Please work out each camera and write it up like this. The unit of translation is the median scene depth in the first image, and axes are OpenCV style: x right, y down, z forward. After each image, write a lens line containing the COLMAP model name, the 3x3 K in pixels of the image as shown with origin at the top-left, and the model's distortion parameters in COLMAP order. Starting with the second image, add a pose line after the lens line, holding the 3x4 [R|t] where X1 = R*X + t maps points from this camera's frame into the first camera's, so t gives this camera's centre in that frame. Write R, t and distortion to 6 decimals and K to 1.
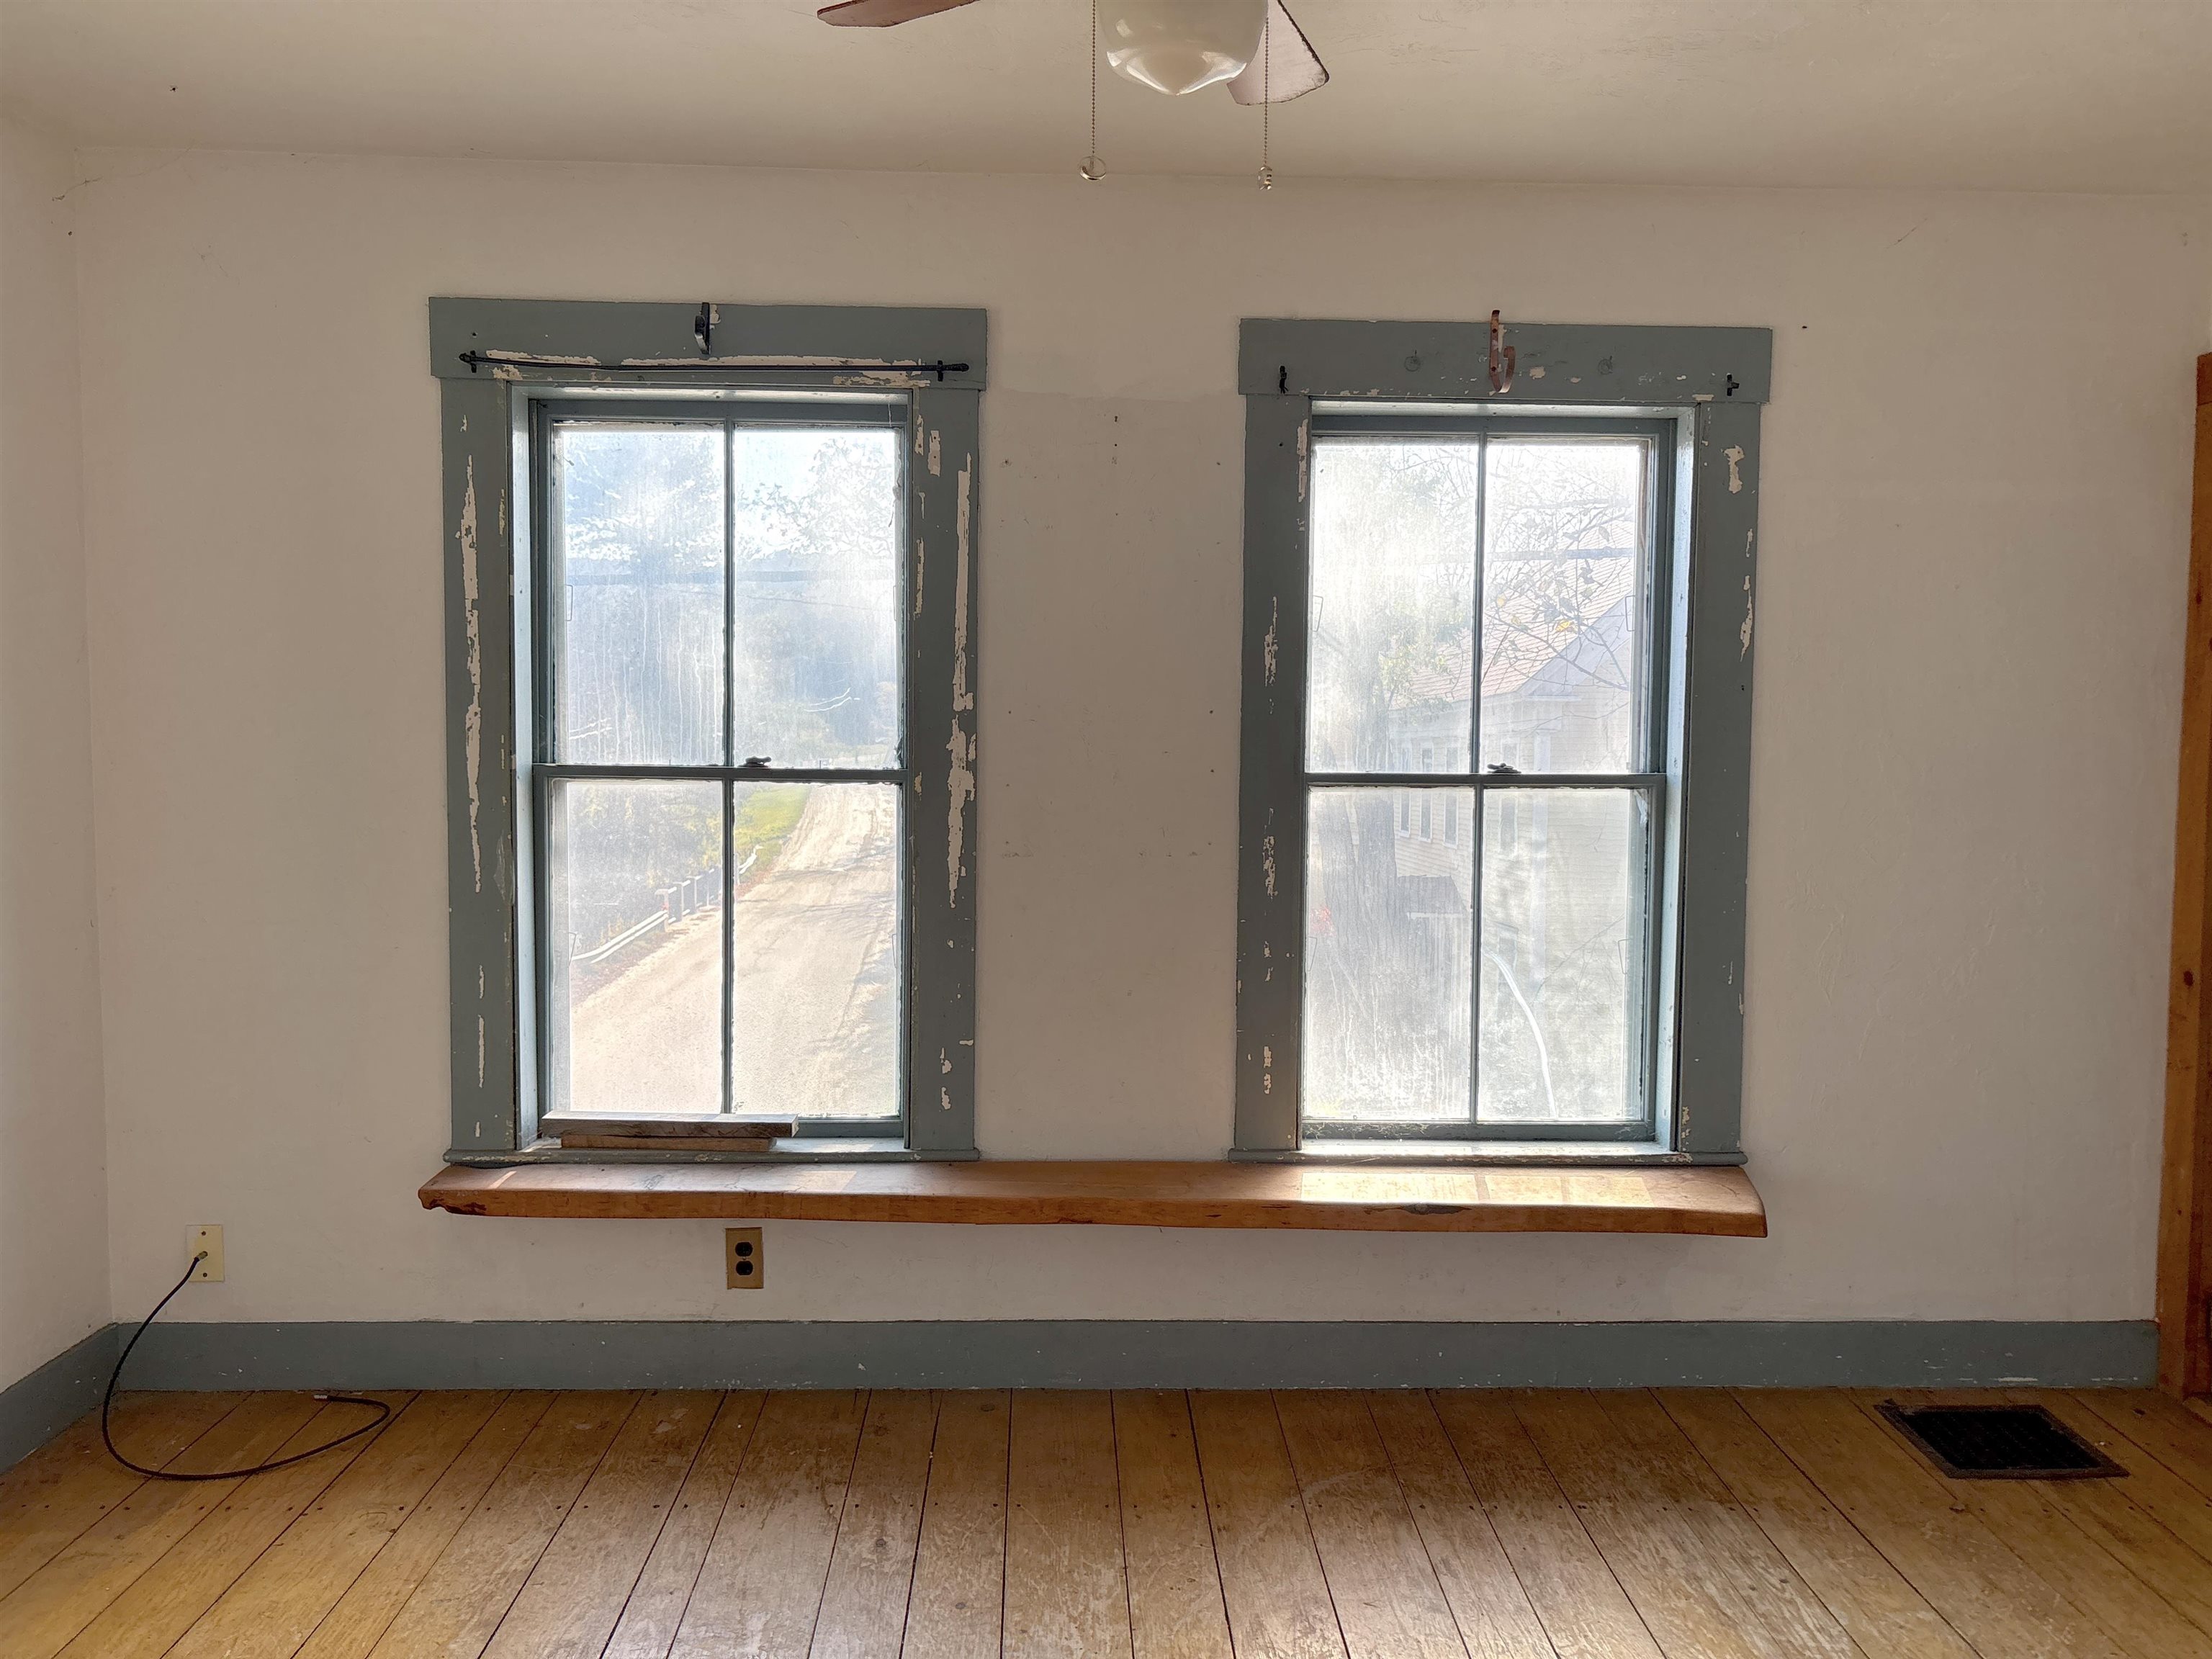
lens RADIAL K [[1677.3, 0, 1098.4], [0, 1677.3, 847.7], [0, 0, 1]] dist [0.043693, -0.053304]
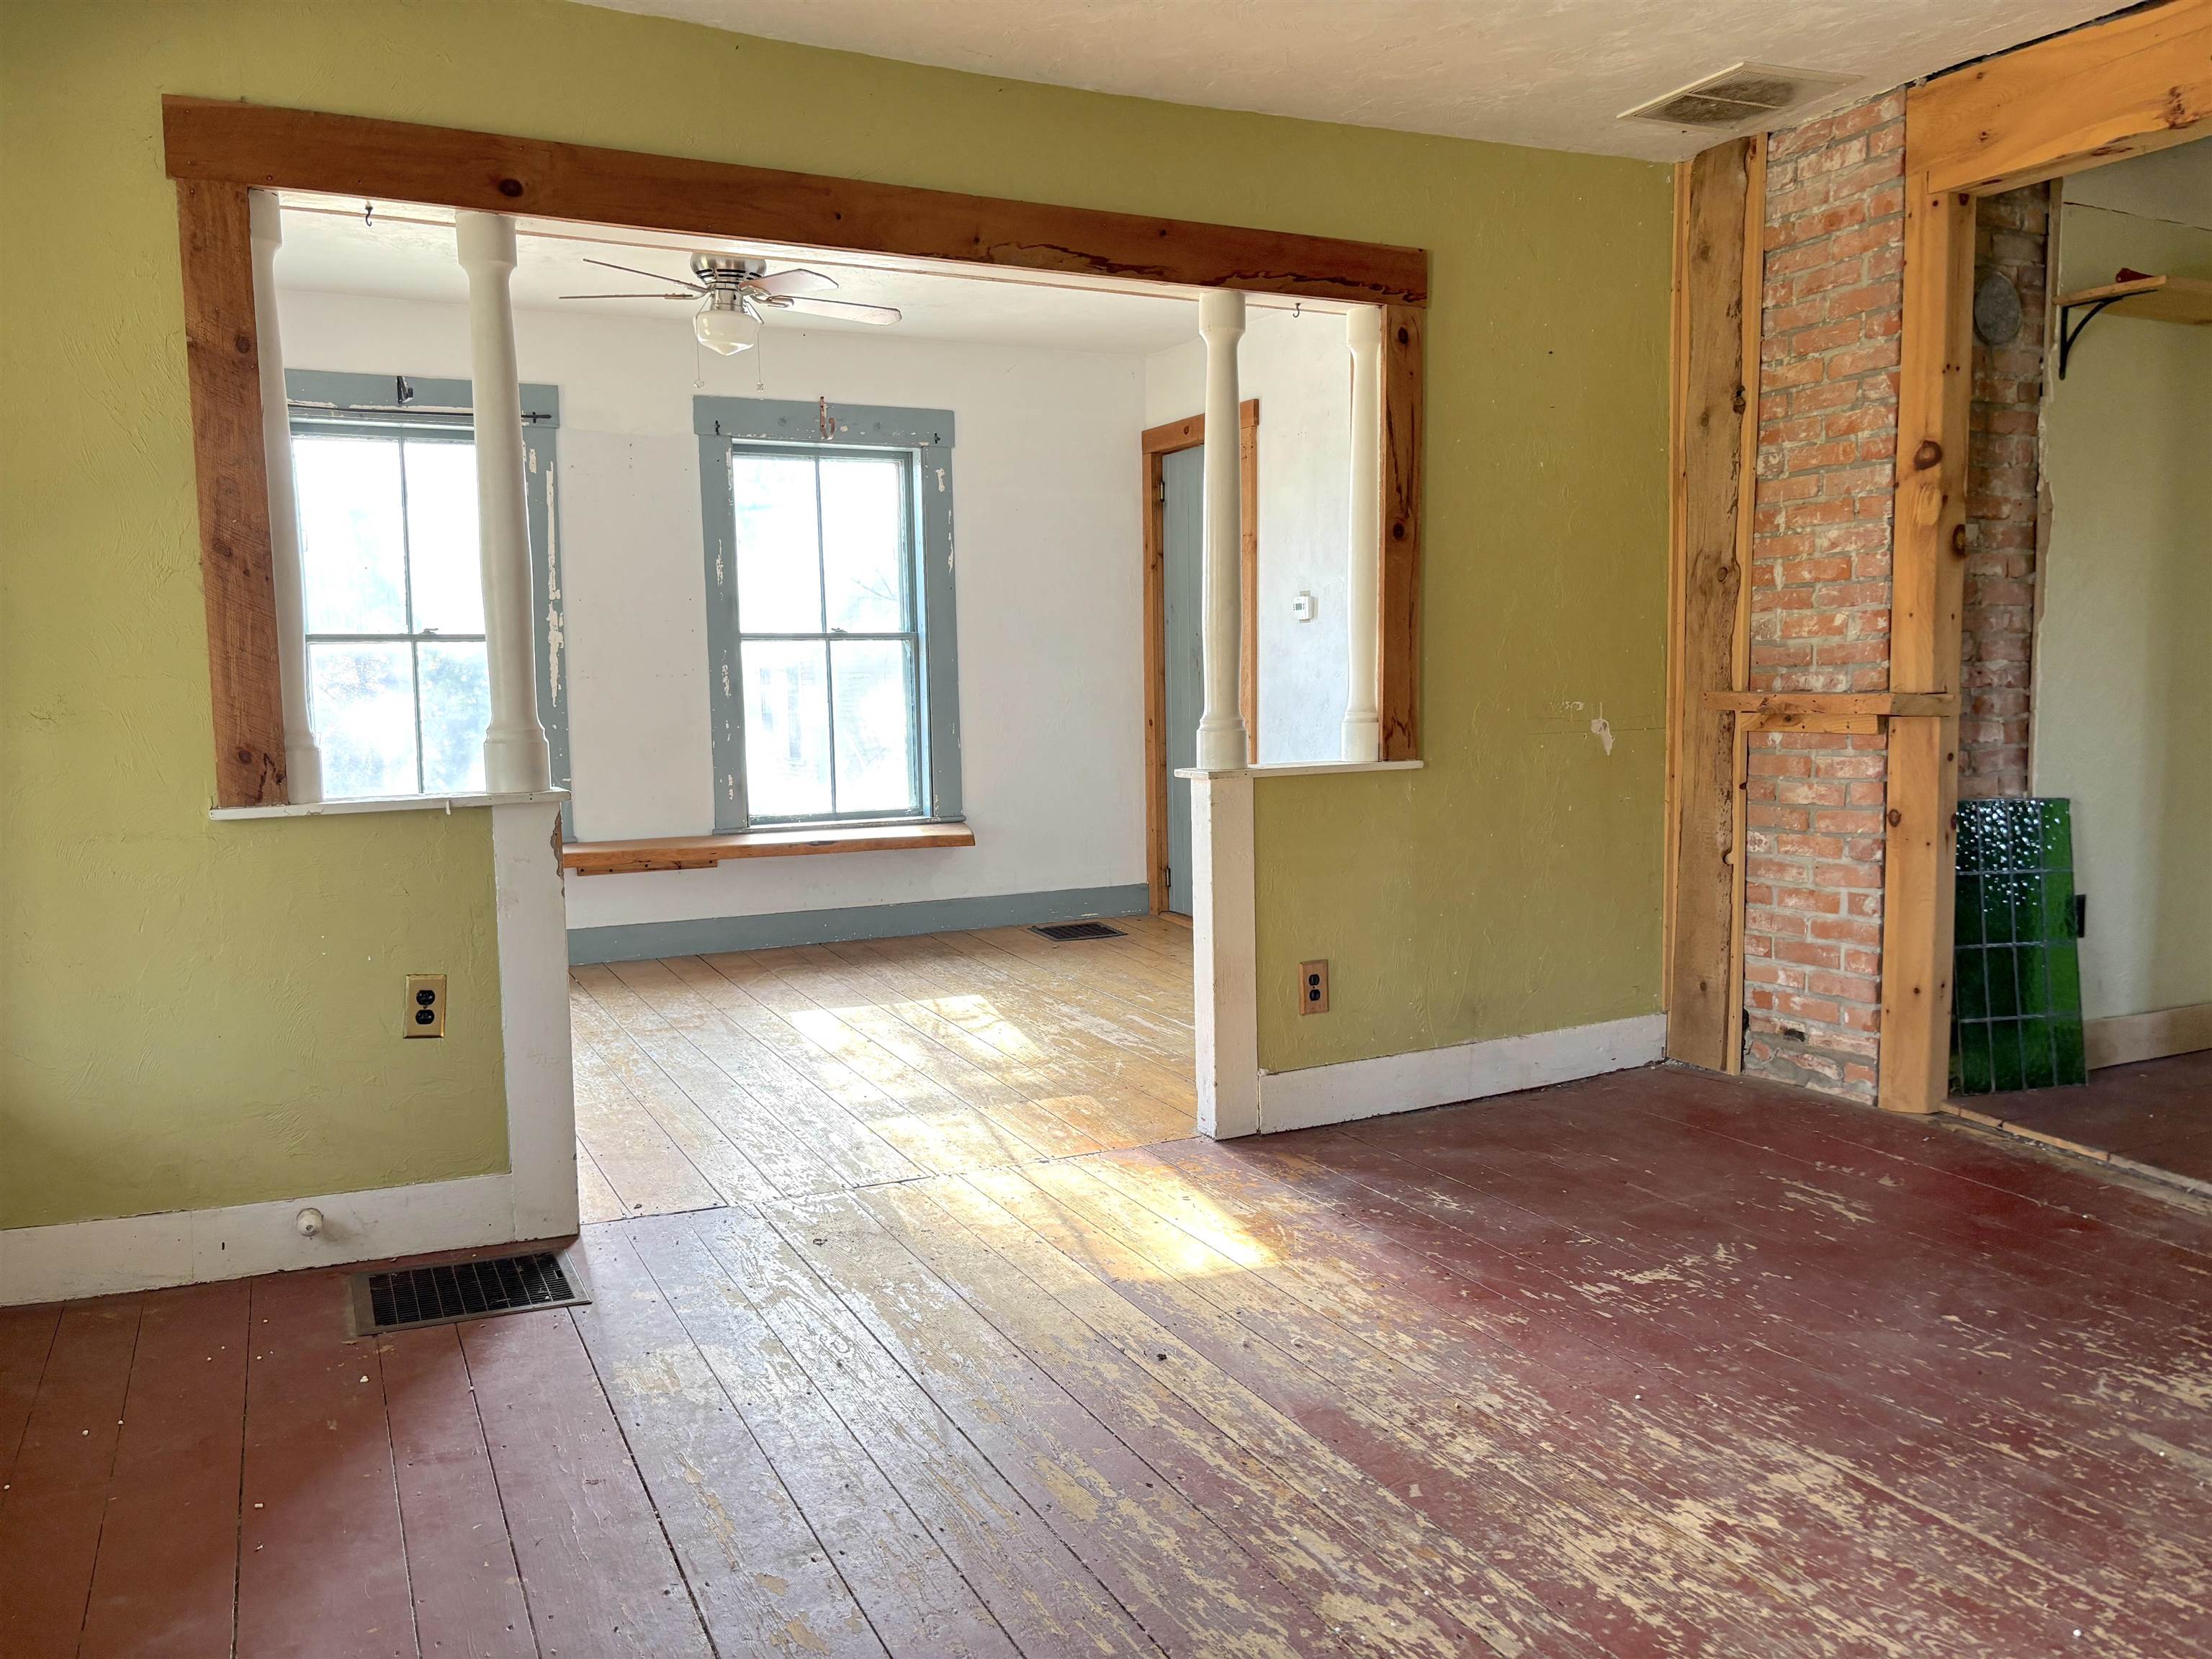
lens RADIAL K [[1677.3, 0, 1111.0], [0, 1677.3, 834.6], [0, 0, 1]] dist [0.043693, -0.053304]
pose [[0.907199, -0.065483, 0.415574, -0.311820], [0.050910, 0.997640, 0.046062, 0.121973], [-0.417610, -0.020630, 0.908392, -0.949429]]
